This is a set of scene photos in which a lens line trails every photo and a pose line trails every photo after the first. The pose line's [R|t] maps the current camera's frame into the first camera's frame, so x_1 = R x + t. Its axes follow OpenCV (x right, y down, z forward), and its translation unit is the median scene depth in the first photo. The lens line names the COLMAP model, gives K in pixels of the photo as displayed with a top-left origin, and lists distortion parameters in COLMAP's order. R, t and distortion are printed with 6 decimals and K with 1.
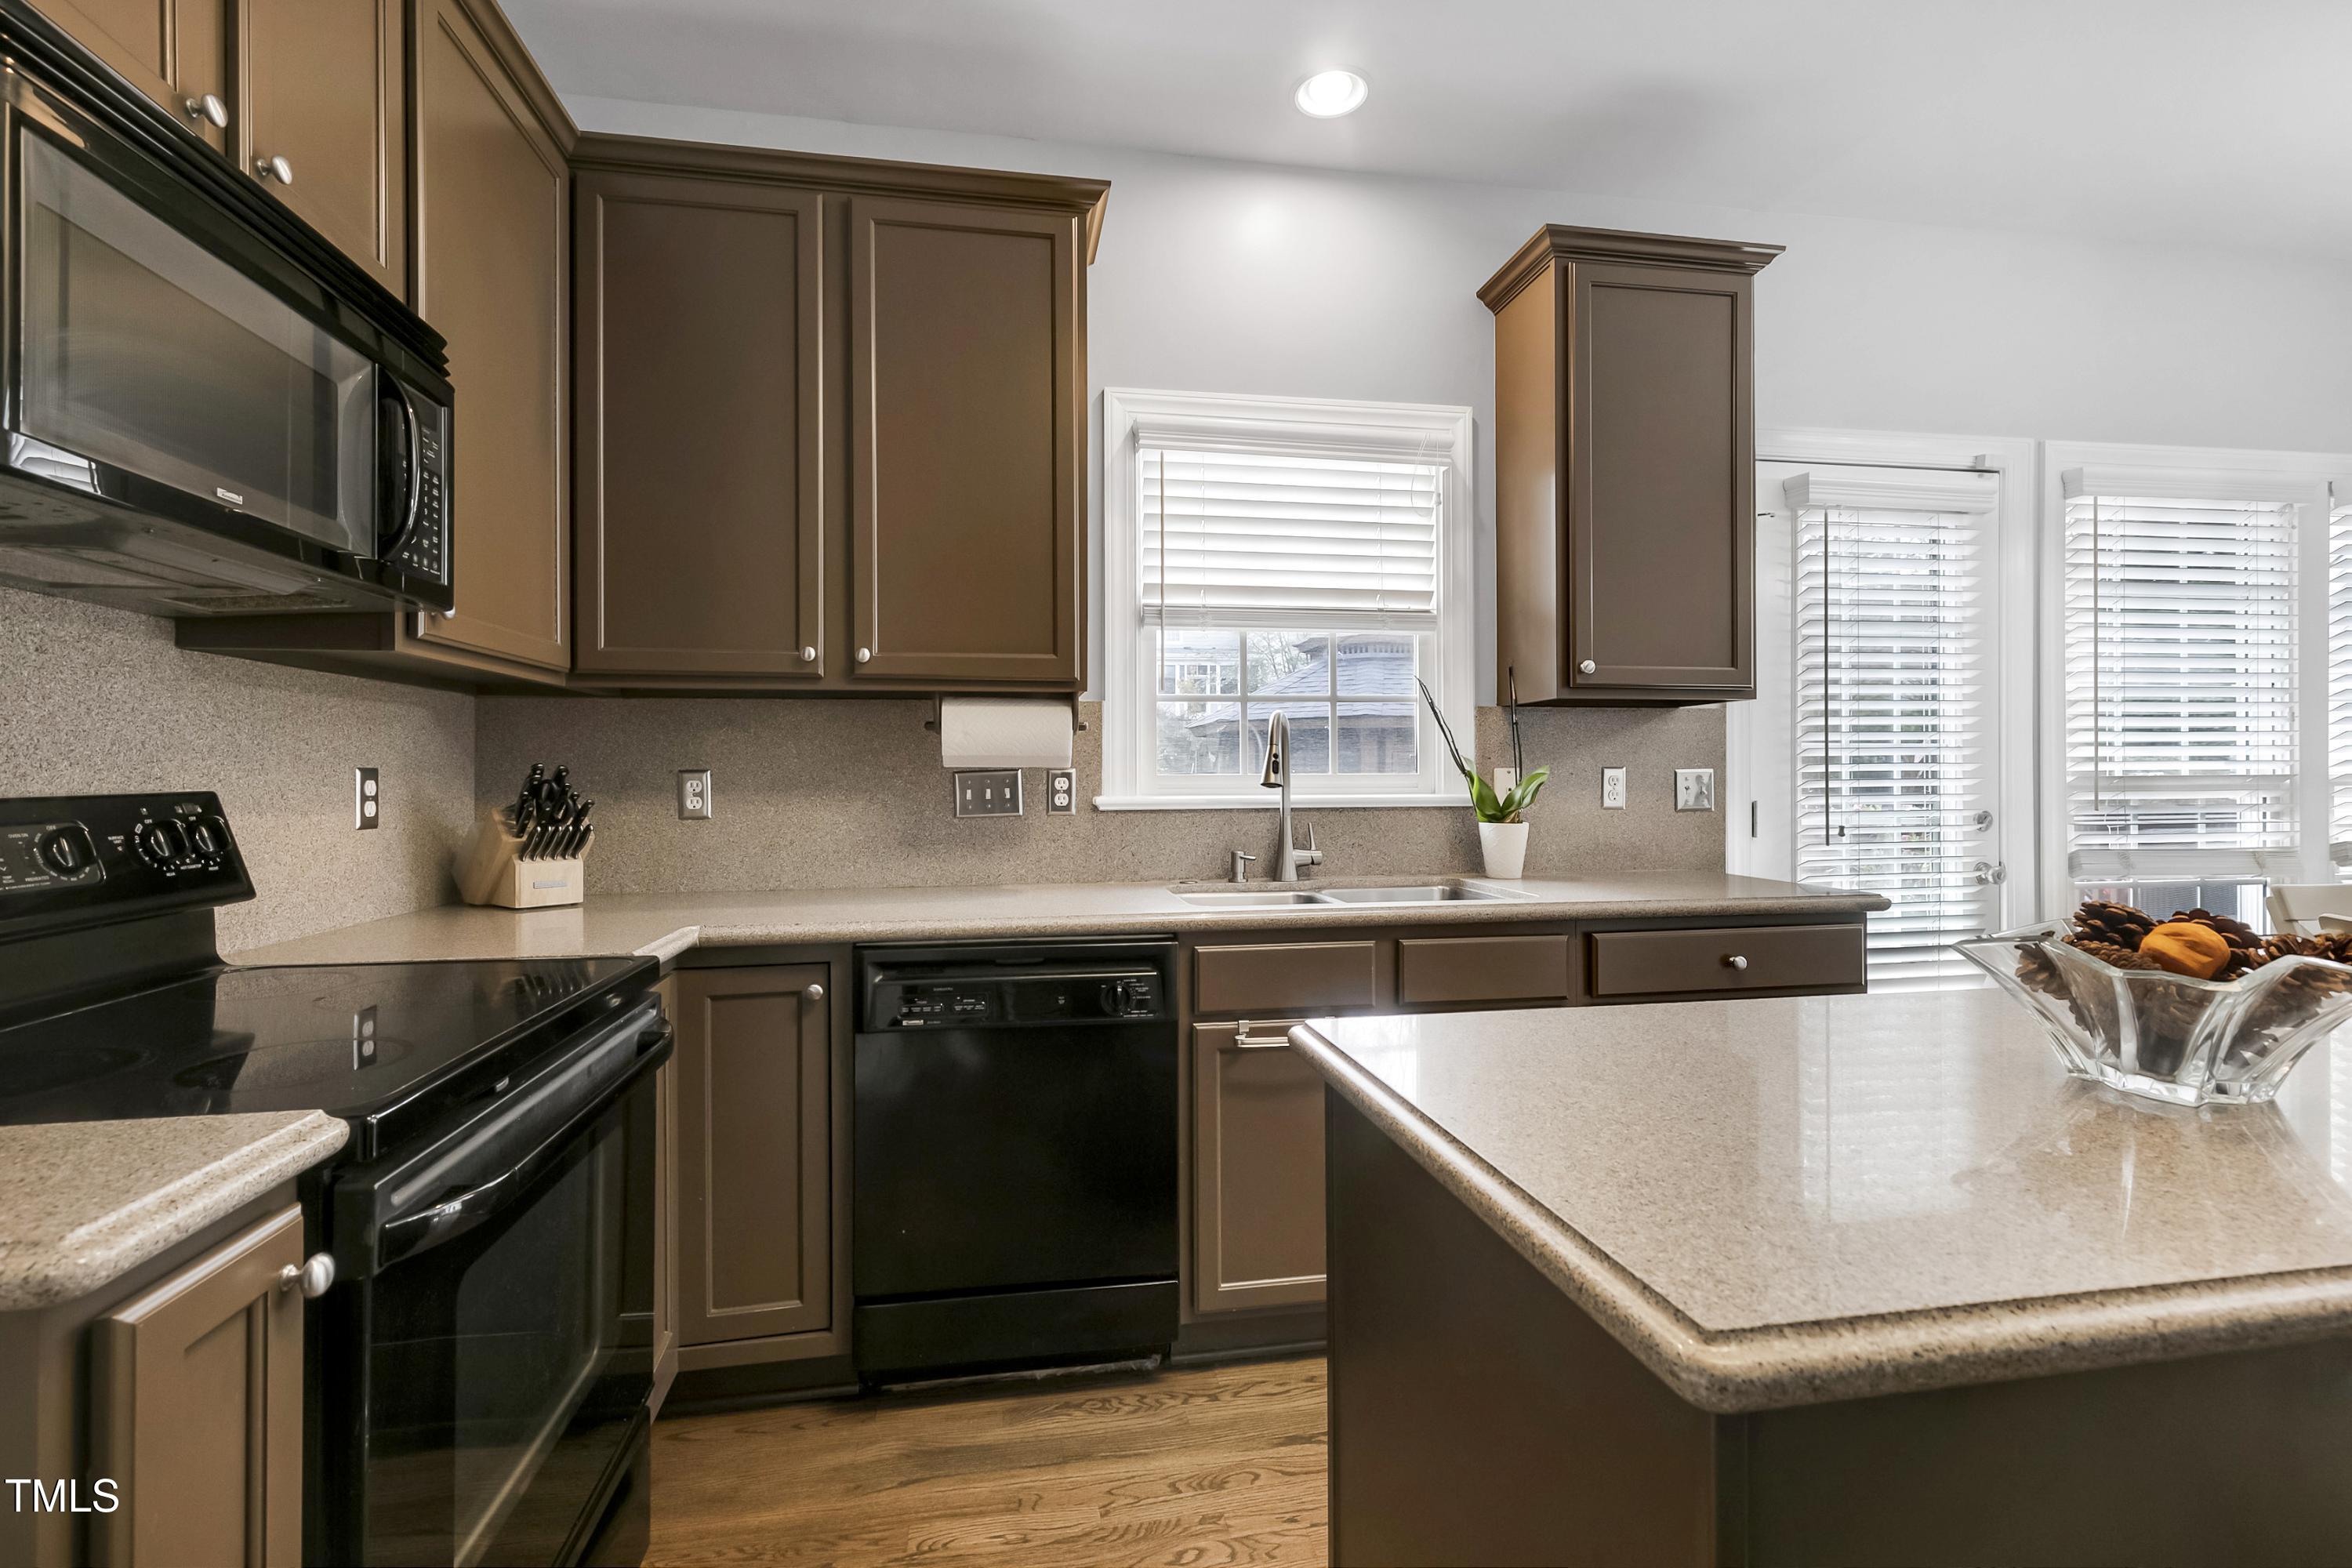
lens RADIAL K [[1061.6, 0, 1169.2], [0, 1061.6, 781.1], [0, 0, 1]] dist [0.008987, 0.000250]
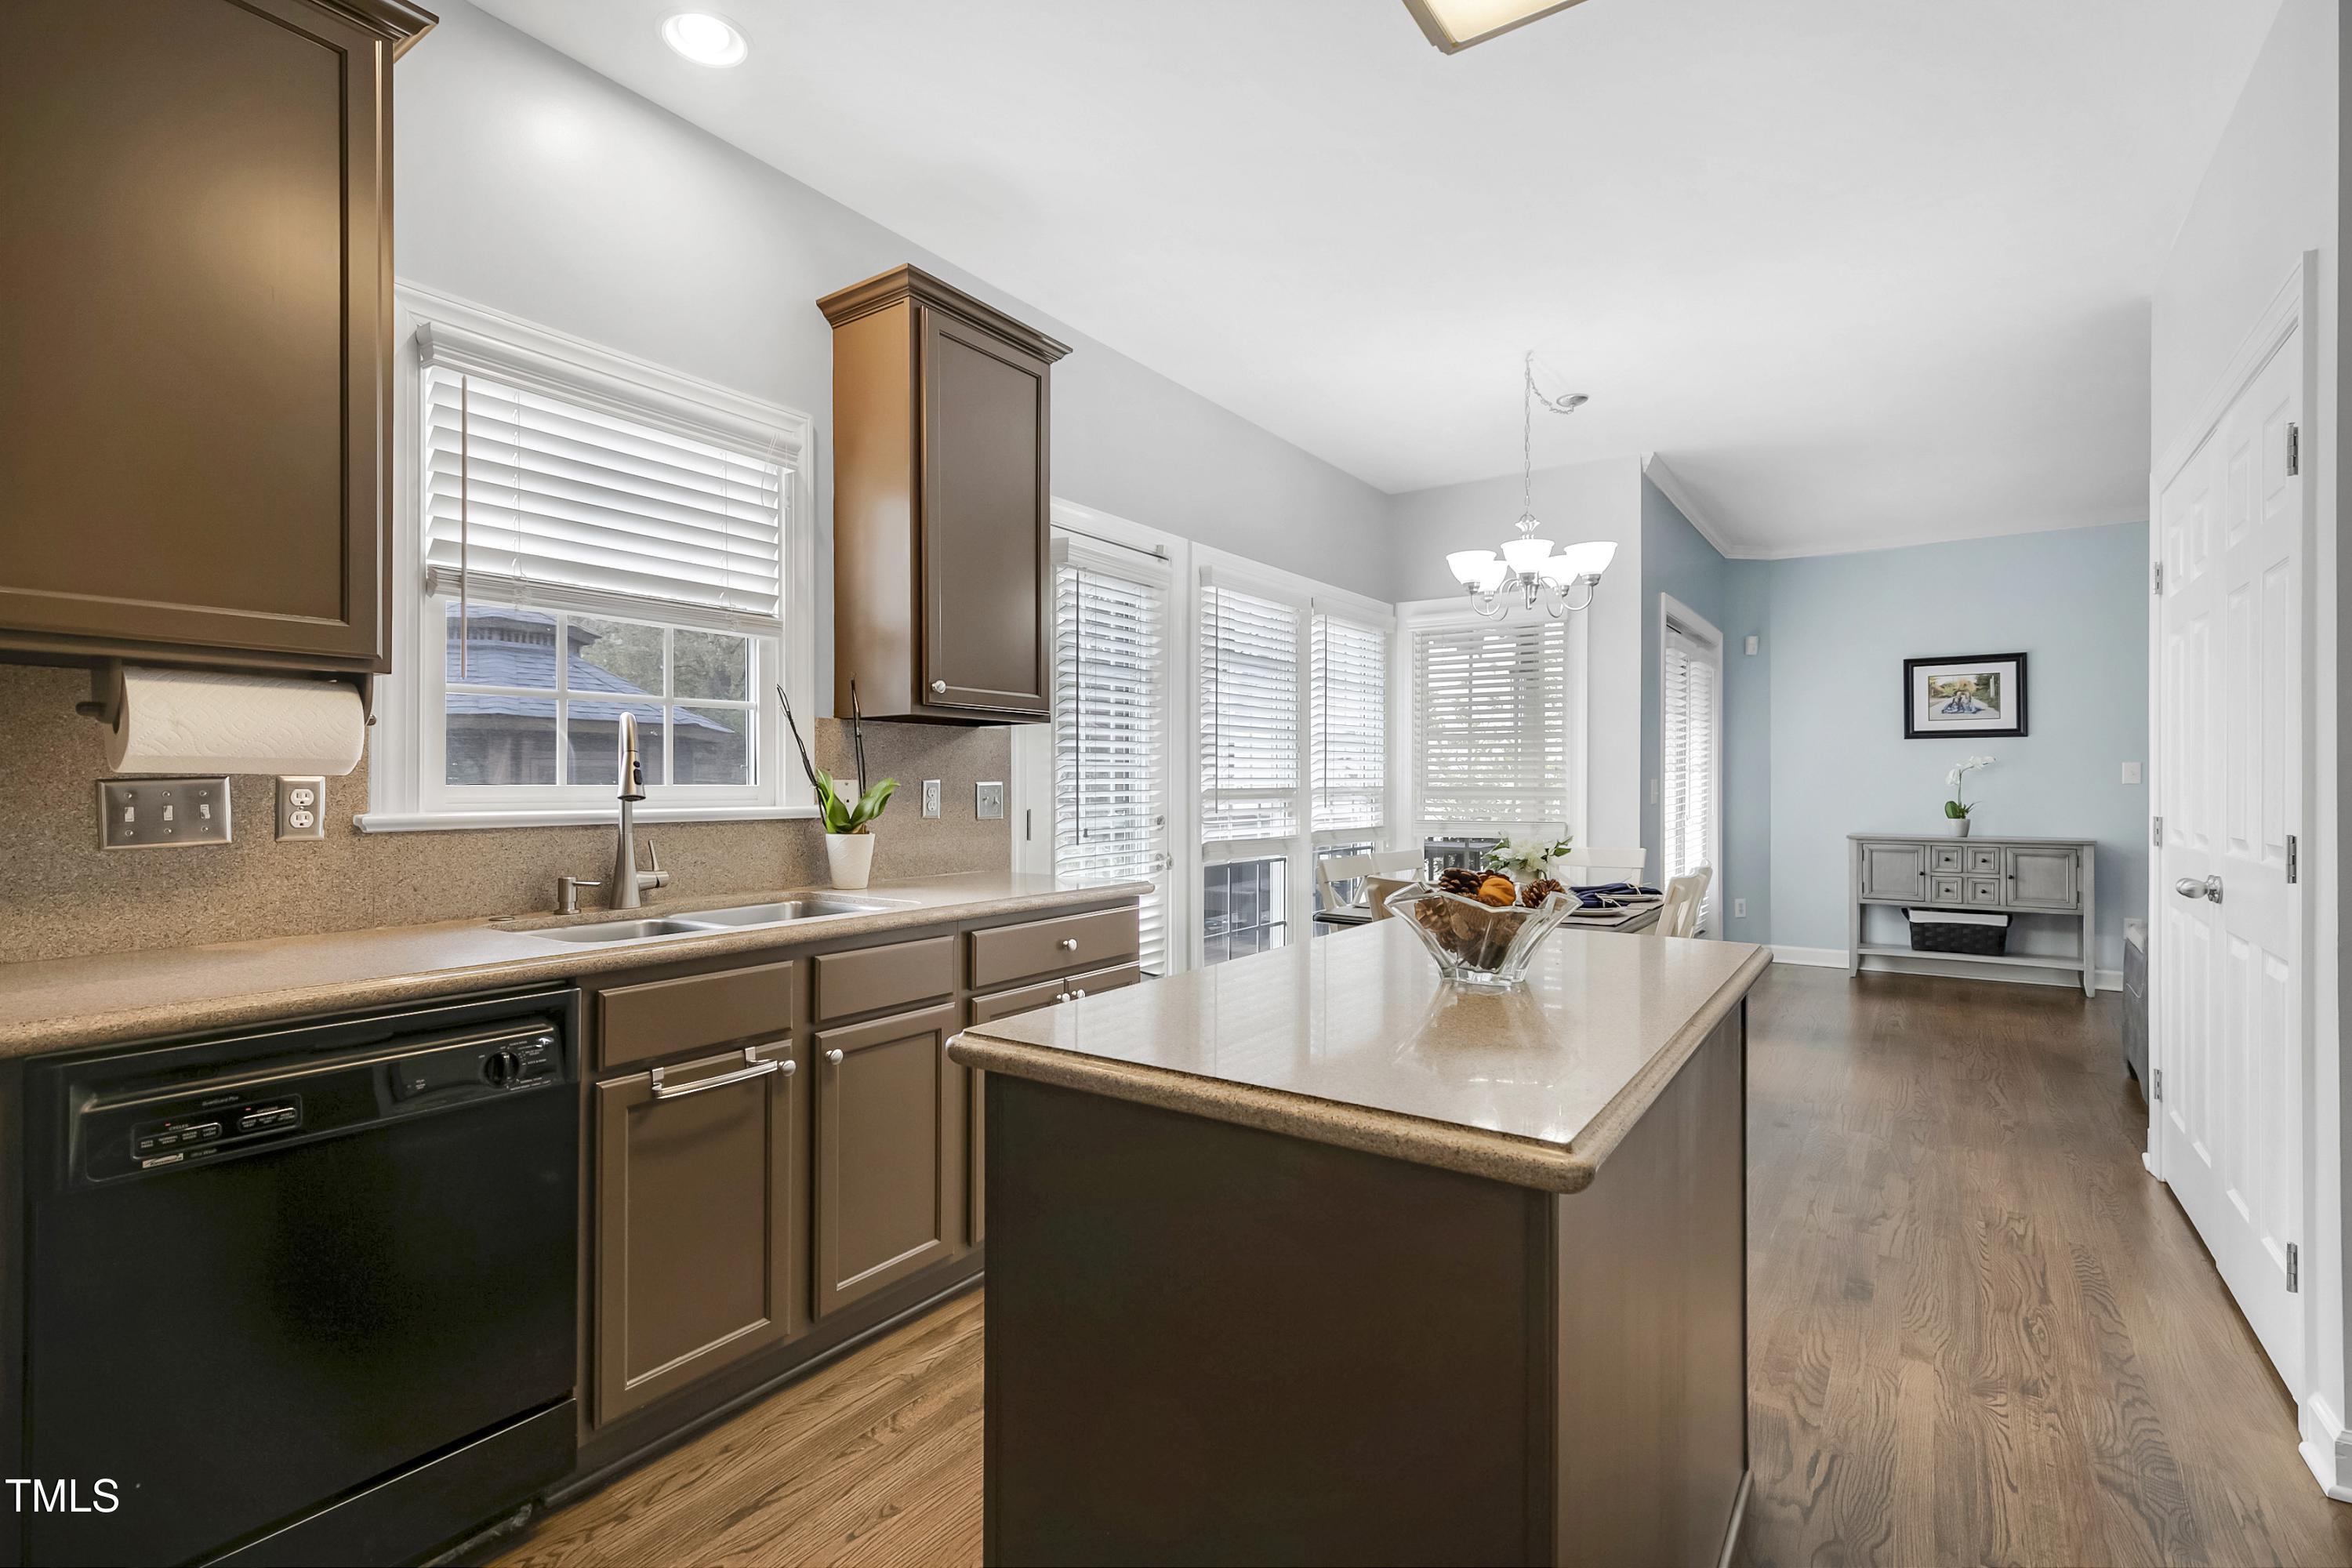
lens RADIAL K [[1081.3, 0, 1172.6], [0, 1081.3, 787.4], [0, 0, 1]] dist [0.010615, 0.000136]
pose [[0.706593, 0.002219, 0.707617, -0.201902], [0.000524, 0.999993, -0.003659, -0.001304], [-0.707620, 0.002956, 0.706587, 0.054535]]
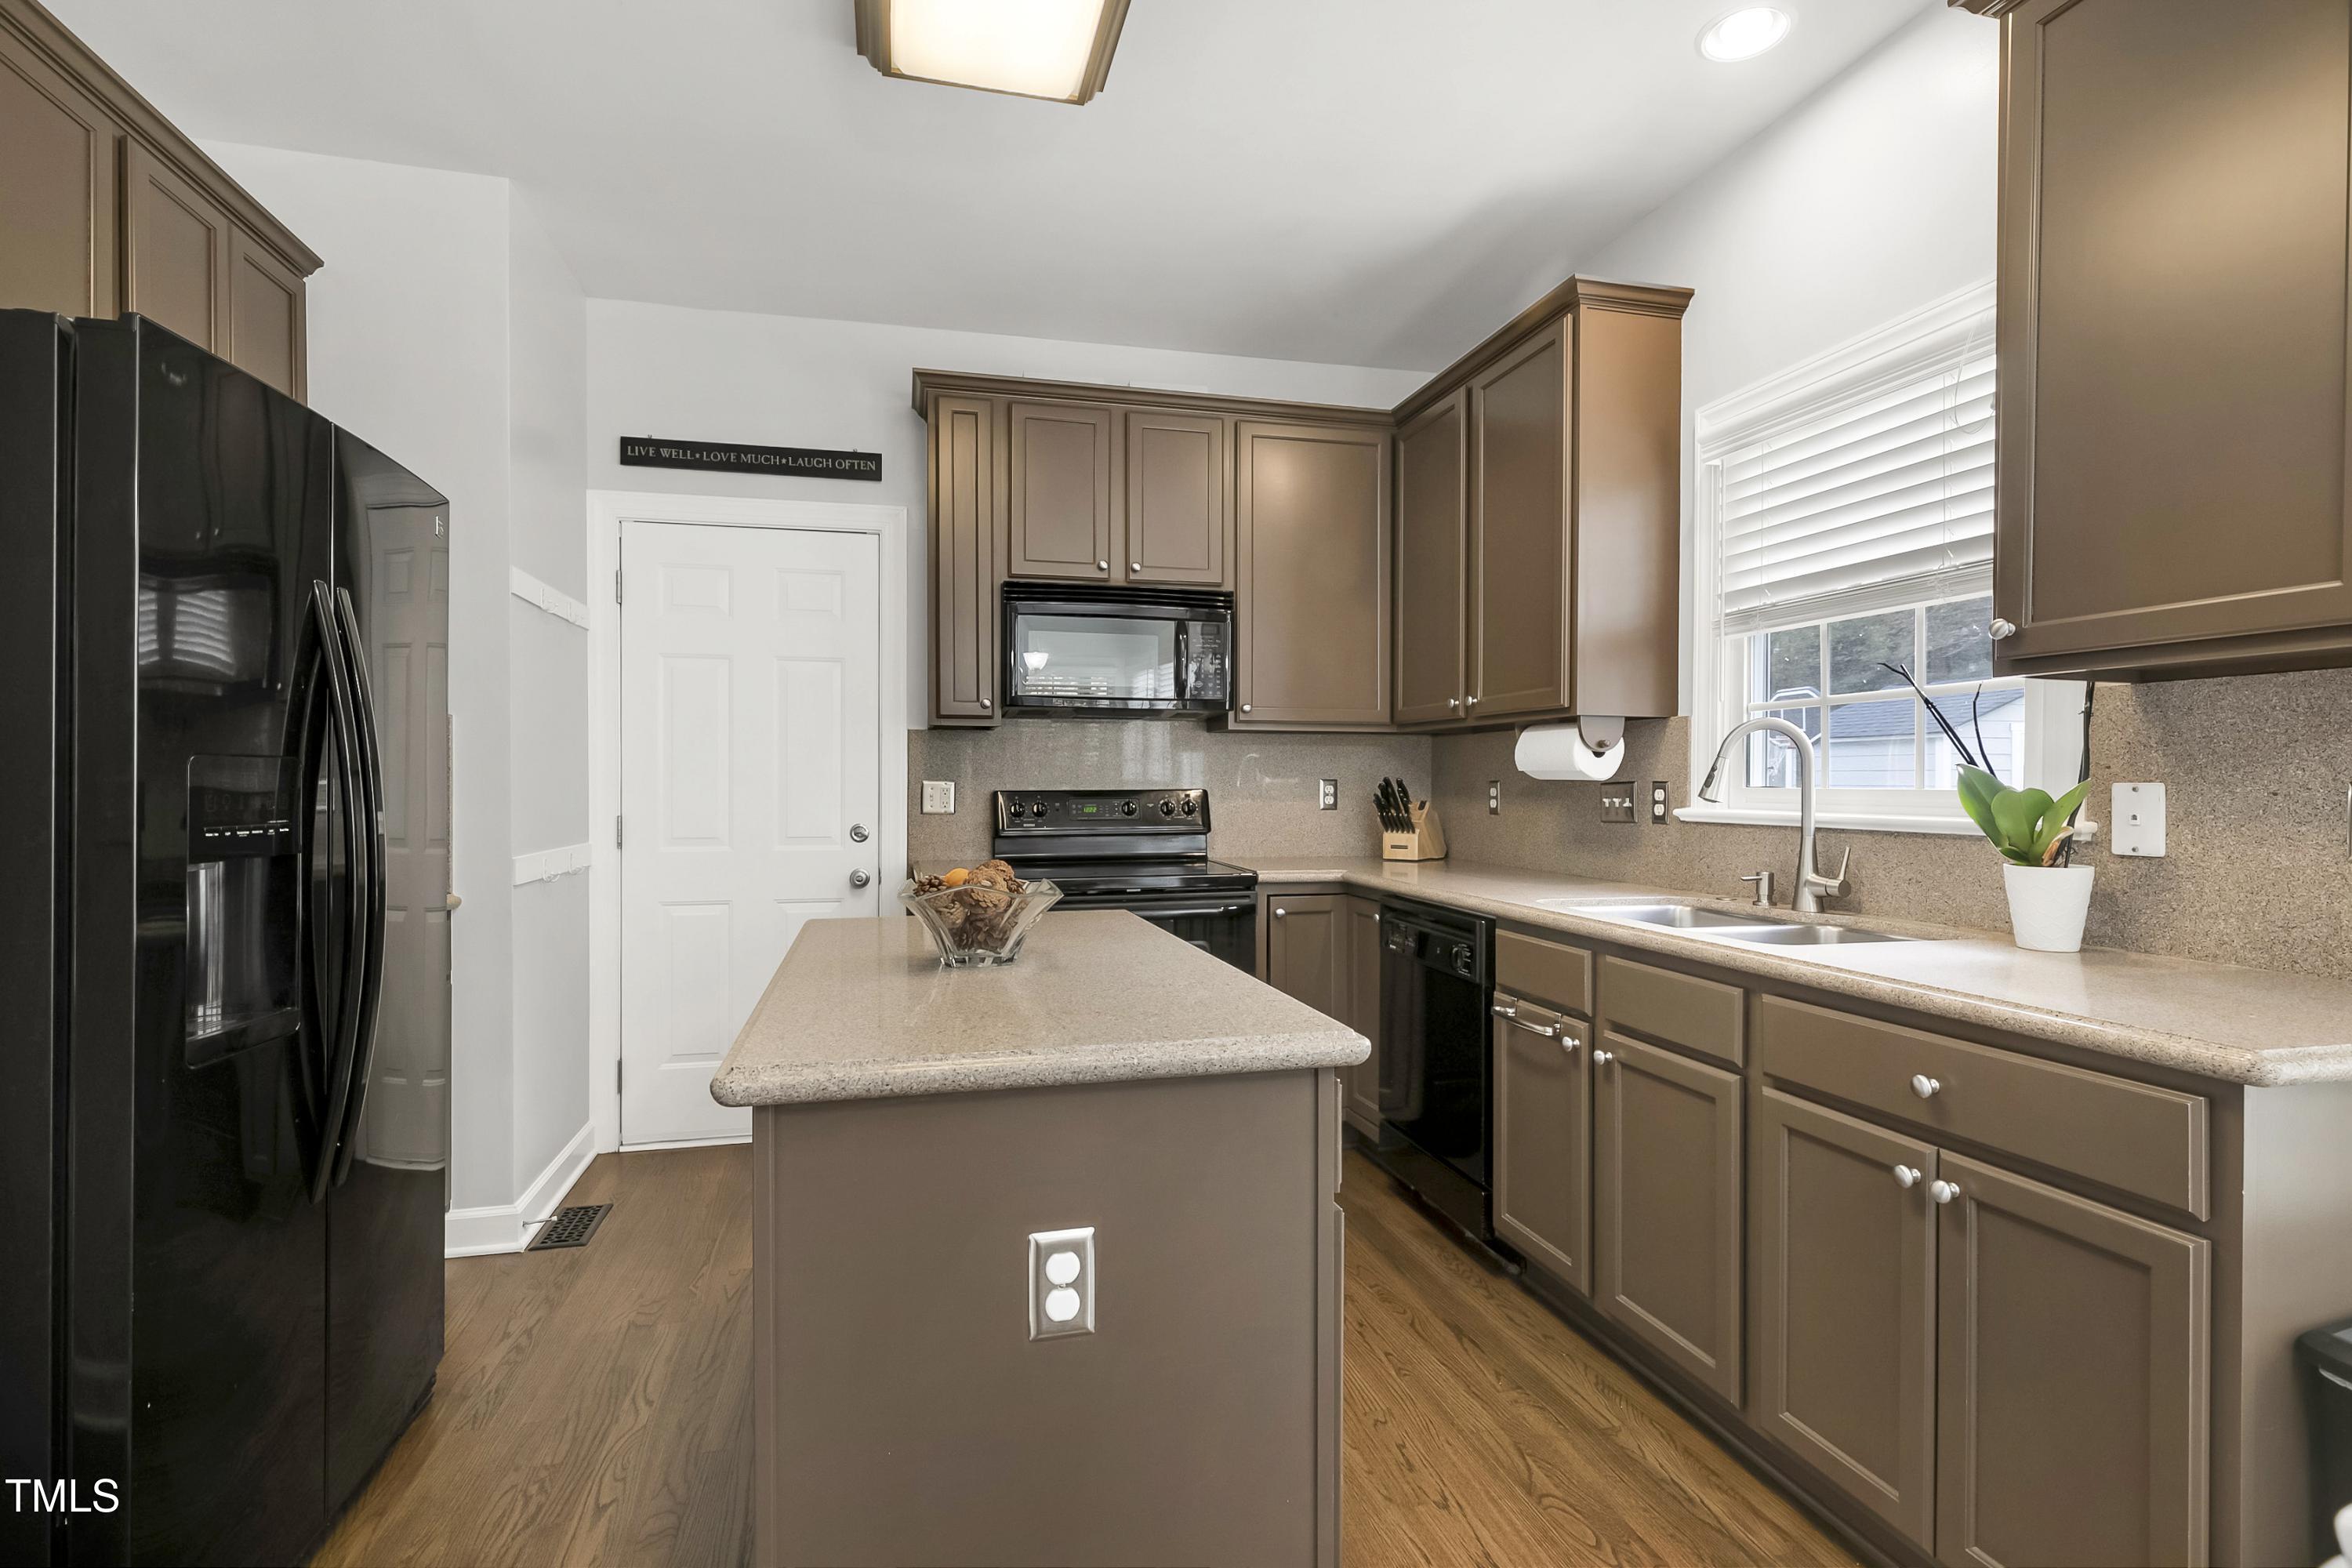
lens RADIAL K [[1113.1, 0, 1171.2], [0, 1113.1, 785.2], [0, 0, 1]] dist [-0.000368, -0.000020]
pose [[0.071118, 0.007641, -0.997439, 0.978983], [-0.010815, 0.999918, 0.006888, -0.009625], [0.997409, 0.010297, 0.071195, 0.410665]]
